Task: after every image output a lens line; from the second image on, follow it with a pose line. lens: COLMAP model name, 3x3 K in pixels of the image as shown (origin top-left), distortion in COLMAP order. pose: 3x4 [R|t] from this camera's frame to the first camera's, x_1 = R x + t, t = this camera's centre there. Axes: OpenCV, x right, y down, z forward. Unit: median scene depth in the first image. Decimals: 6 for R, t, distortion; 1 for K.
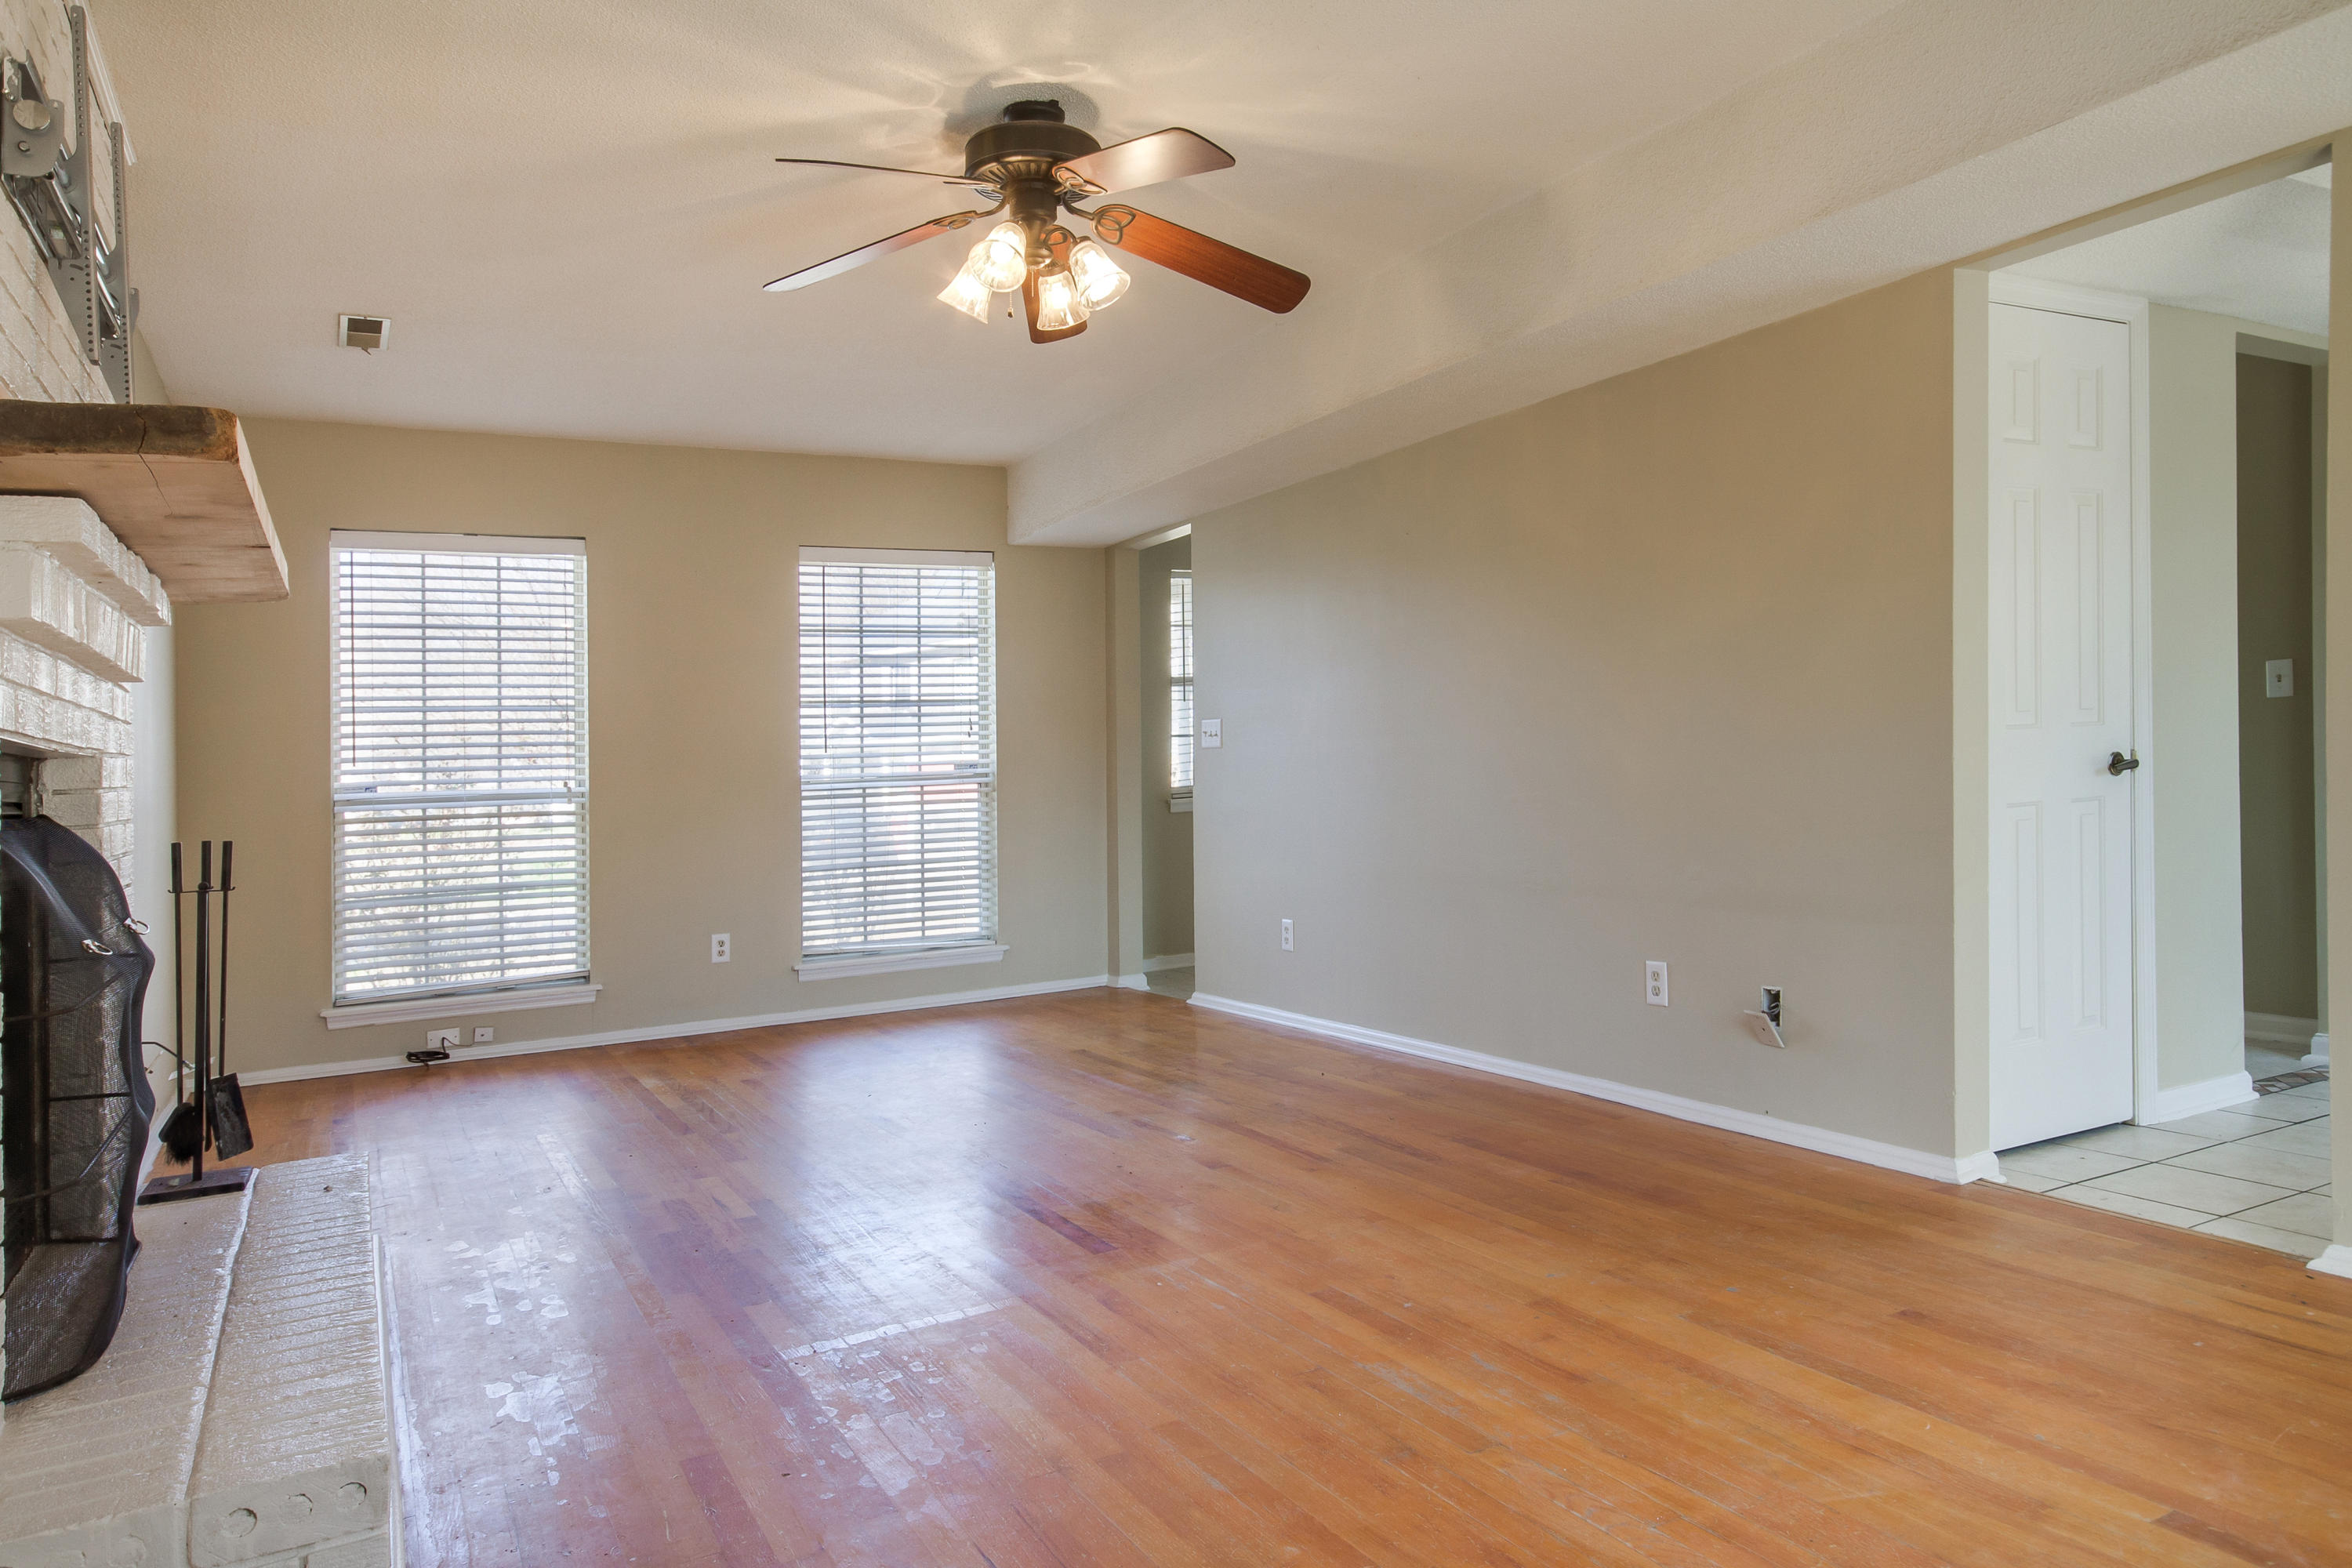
lens RADIAL K [[1522.3, 0, 1176.0], [0, 1522.3, 784.0], [0, 0, 1]] dist [0.001660, 0.000435]
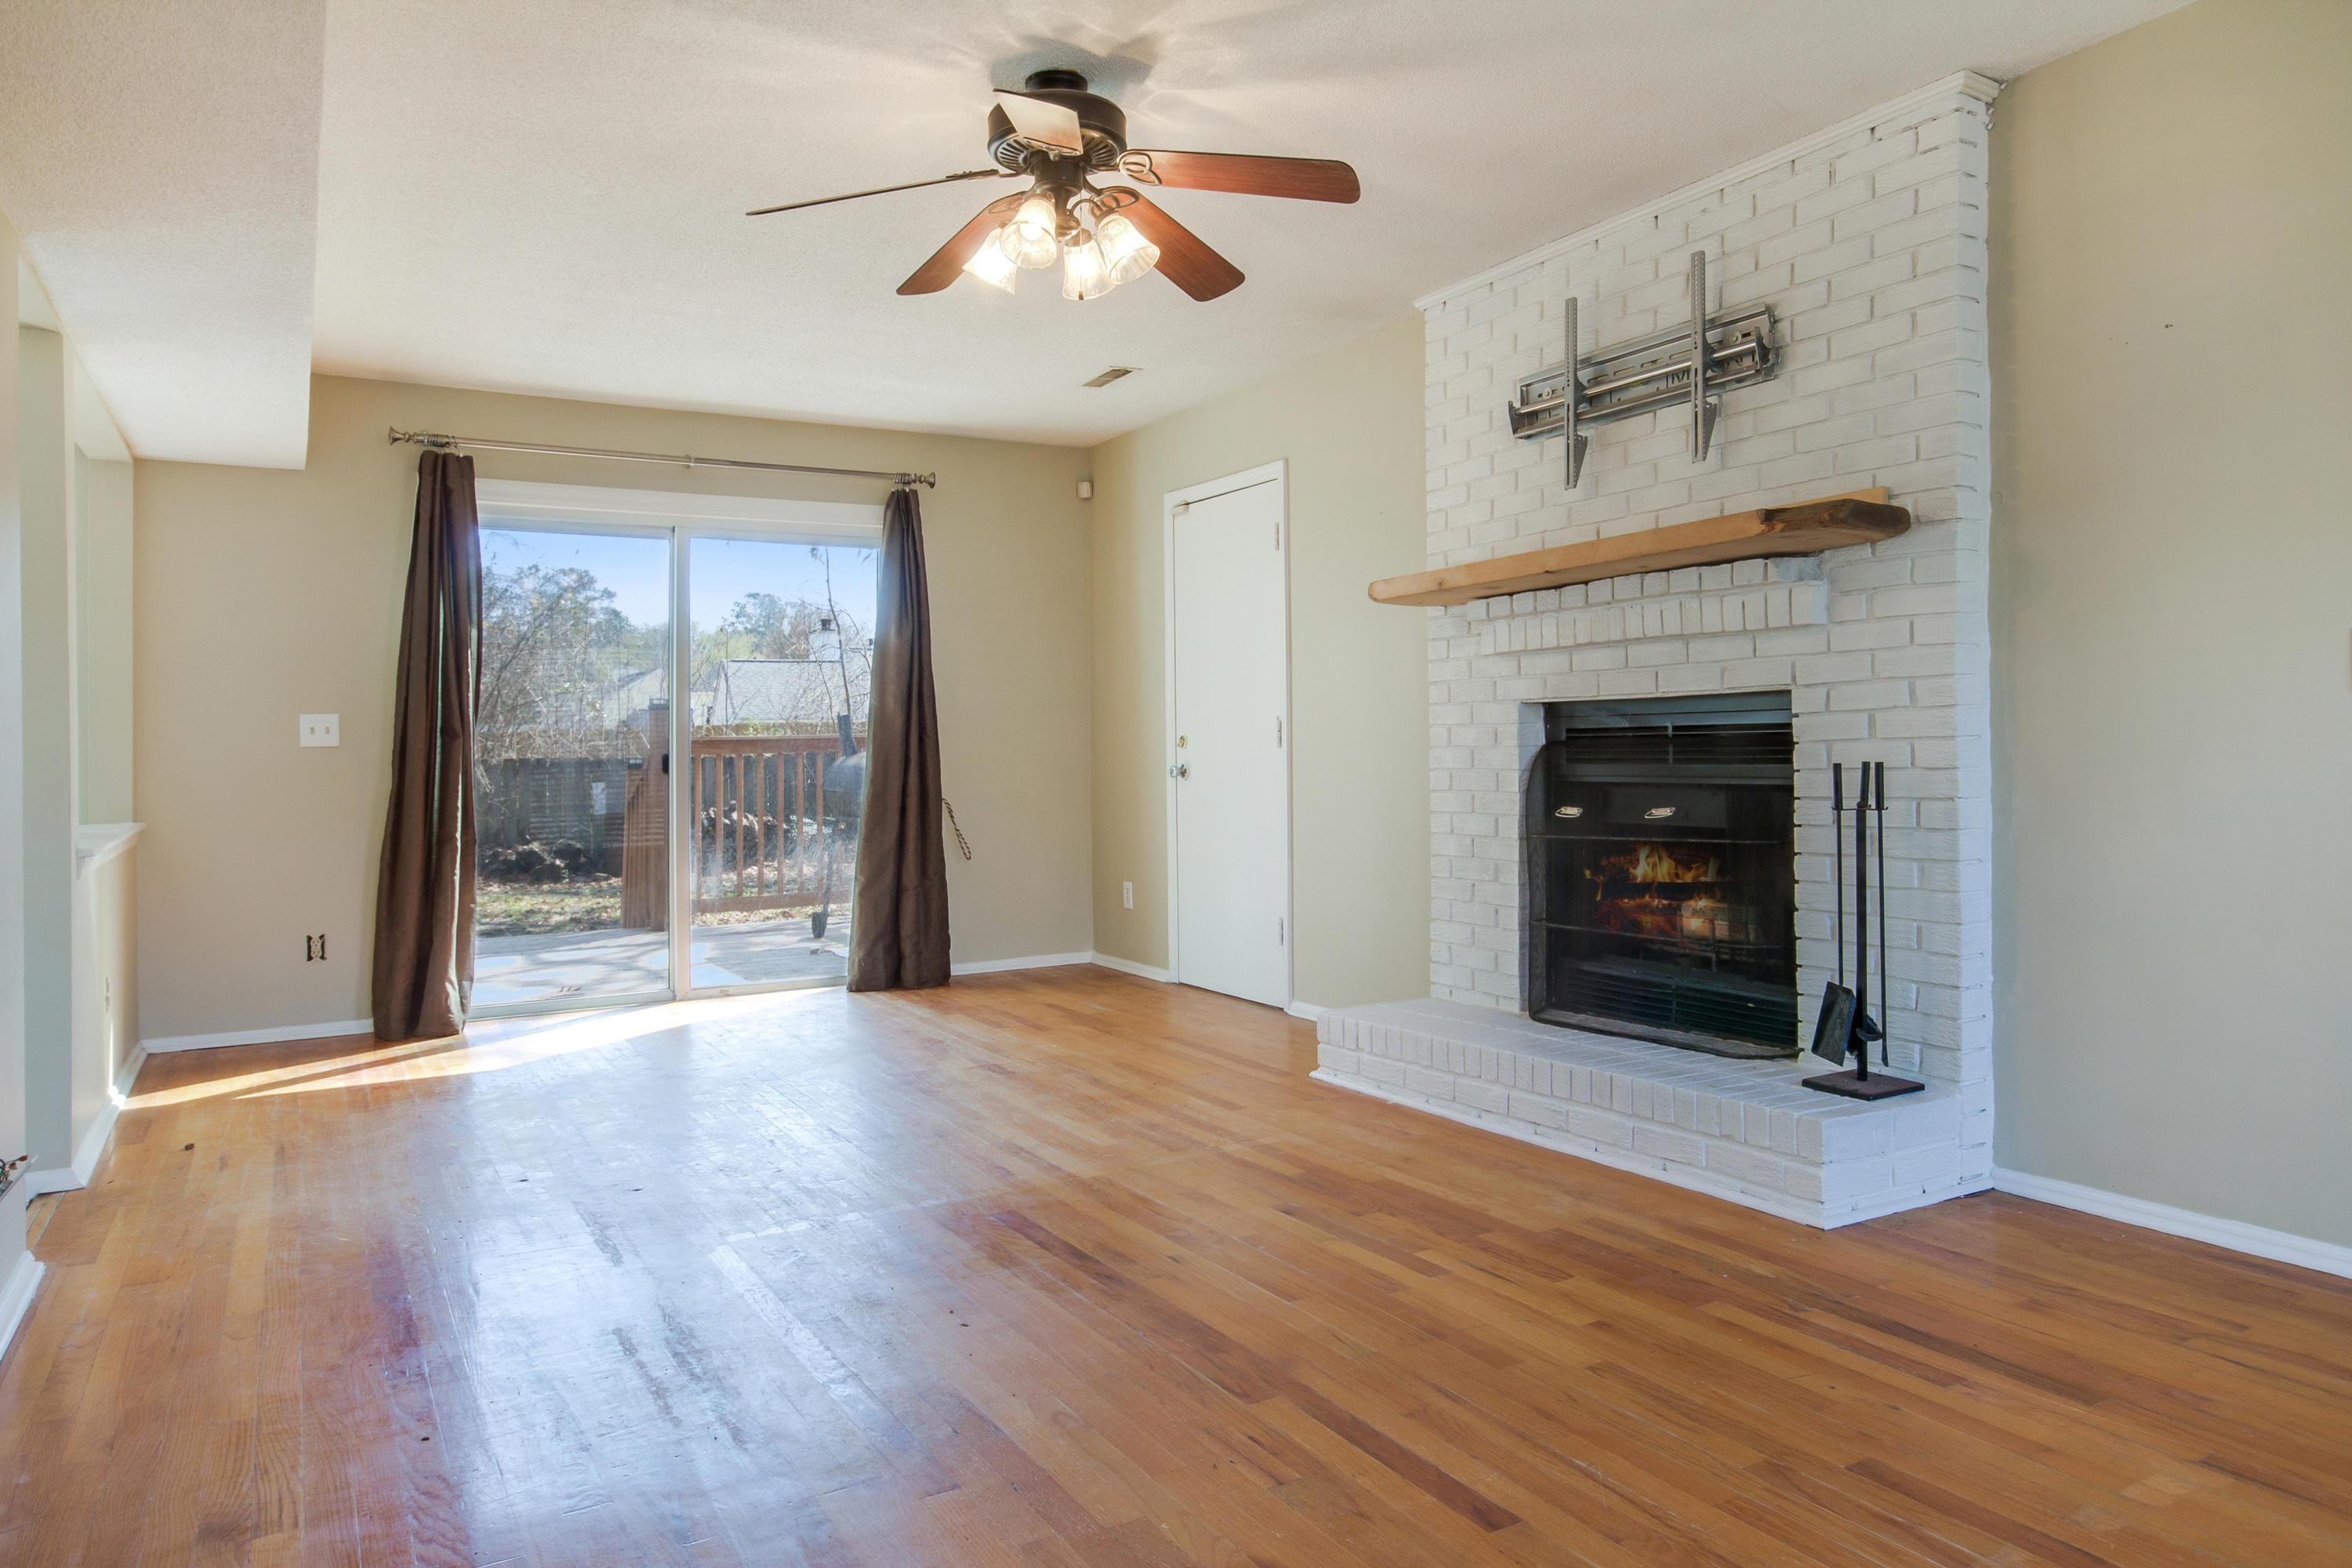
lens RADIAL K [[1522.3, 0, 1176.0], [0, 1522.3, 784.0], [0, 0, 1]] dist [0.001660, 0.000435]
pose [[-0.999726, 0.010111, -0.021128, -0.139806], [0.009182, 0.999007, 0.043601, -0.013616], [0.021548, 0.043395, -0.998826, 1.958715]]
